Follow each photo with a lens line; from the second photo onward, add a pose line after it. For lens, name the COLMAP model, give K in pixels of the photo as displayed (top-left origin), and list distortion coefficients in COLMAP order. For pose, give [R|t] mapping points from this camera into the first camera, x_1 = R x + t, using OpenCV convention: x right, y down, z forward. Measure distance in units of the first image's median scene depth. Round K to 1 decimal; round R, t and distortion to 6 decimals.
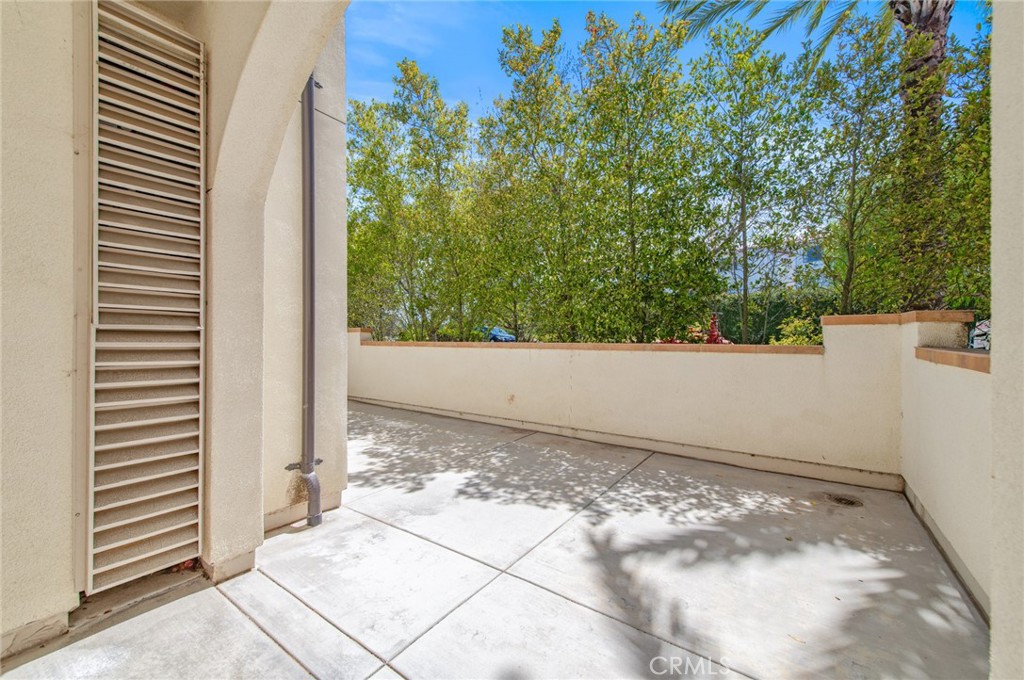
lens RADIAL K [[398.9, 0, 512.1], [0, 398.9, 336.7], [0, 0, 1]] dist [0.007208, -0.001476]
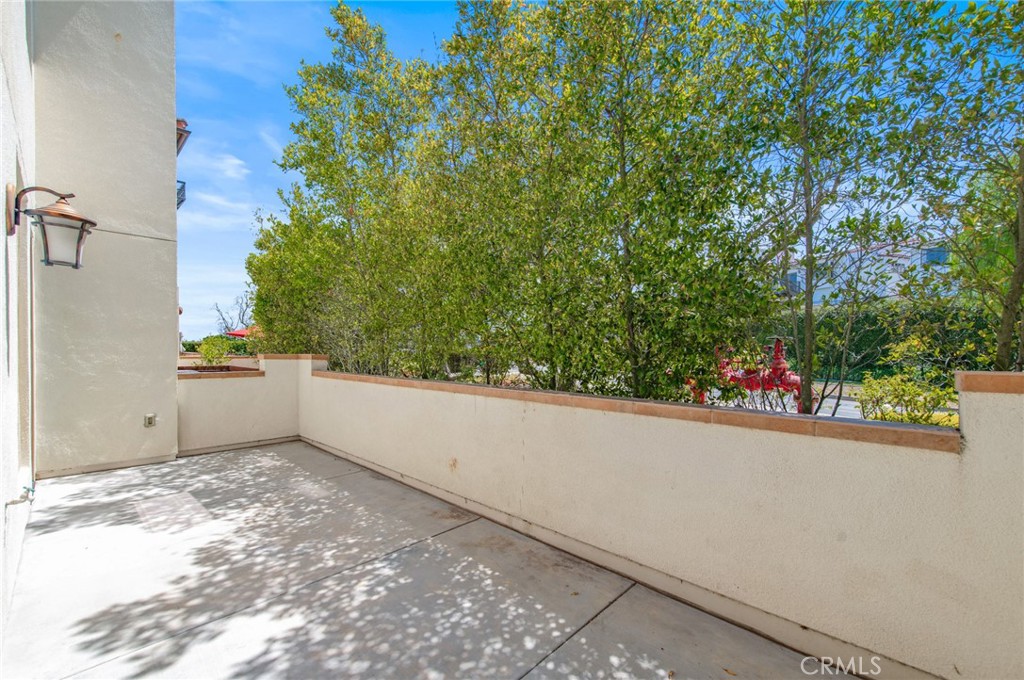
lens RADIAL K [[423.0, 0, 517.9], [0, 423.0, 357.3], [0, 0, 1]] dist [0.002434, 0.000221]
pose [[0.991706, 0.010126, -0.128131, 0.267831], [-0.008472, 0.999874, 0.013444, -0.057723], [0.128251, -0.012247, 0.991666, 0.364380]]
